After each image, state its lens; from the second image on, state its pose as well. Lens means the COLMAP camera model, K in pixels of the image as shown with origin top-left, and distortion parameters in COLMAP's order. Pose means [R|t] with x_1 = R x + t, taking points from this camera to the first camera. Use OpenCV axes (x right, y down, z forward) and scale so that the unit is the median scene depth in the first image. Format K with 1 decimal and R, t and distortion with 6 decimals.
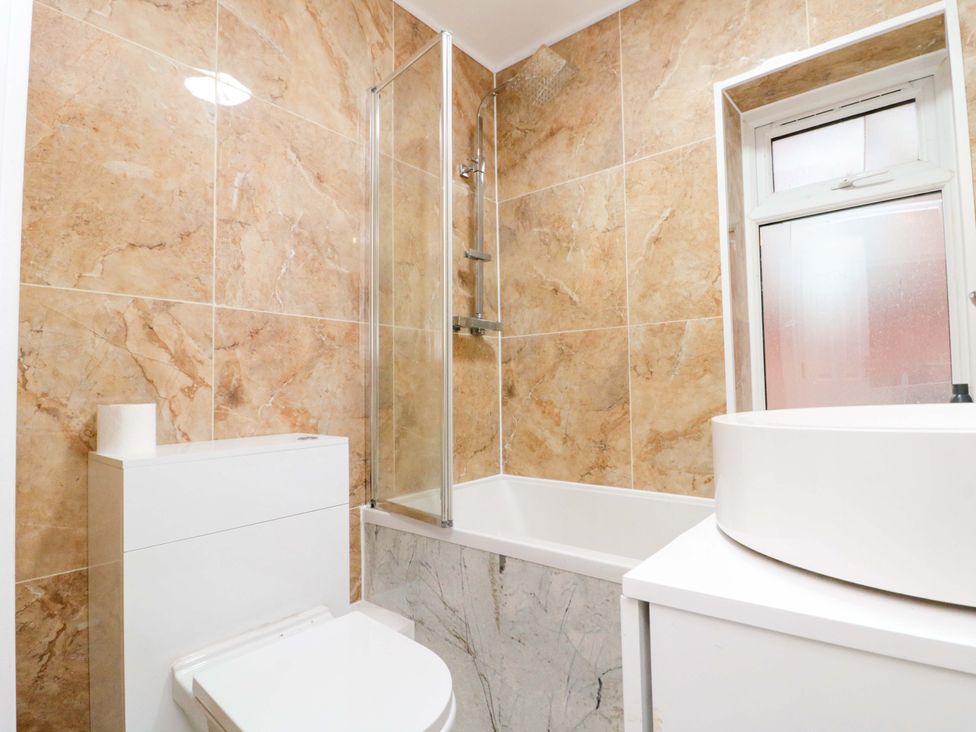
lens RADIAL K [[505.3, 0, 483.8], [0, 505.3, 377.5], [0, 0, 1]] dist [0.004983, -0.019129]
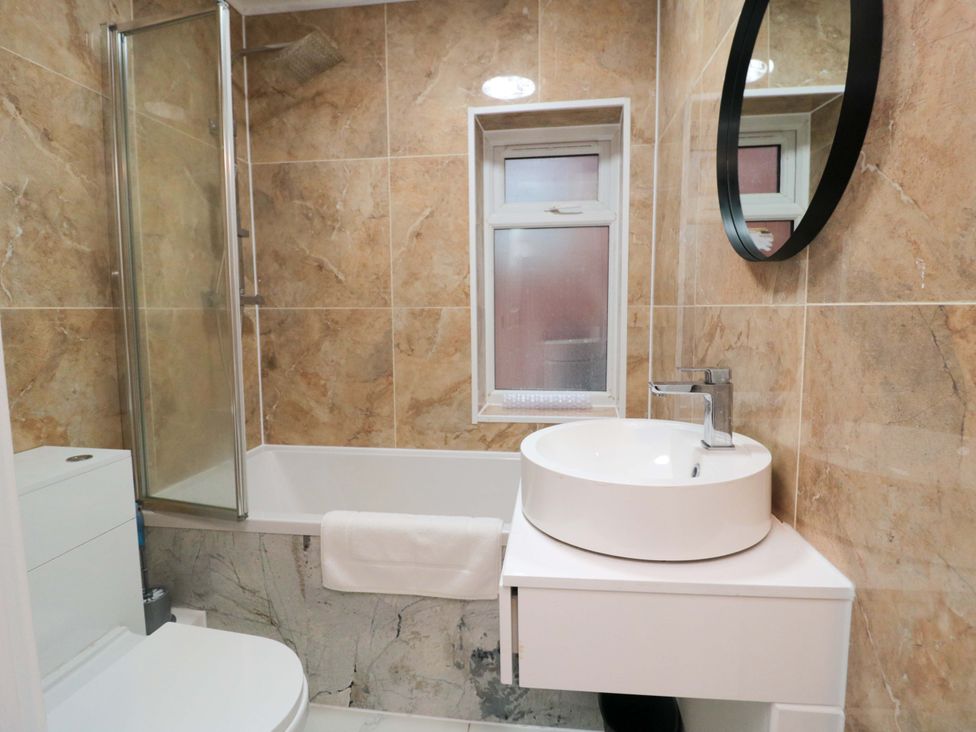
lens RADIAL K [[505.3, 0, 483.8], [0, 505.3, 377.5], [0, 0, 1]] dist [0.004983, -0.019129]
pose [[0.853513, -0.055207, 0.518139, -0.139723], [-0.016601, 0.990986, 0.132935, -0.109463], [-0.520808, -0.122063, 0.844902, -0.075231]]
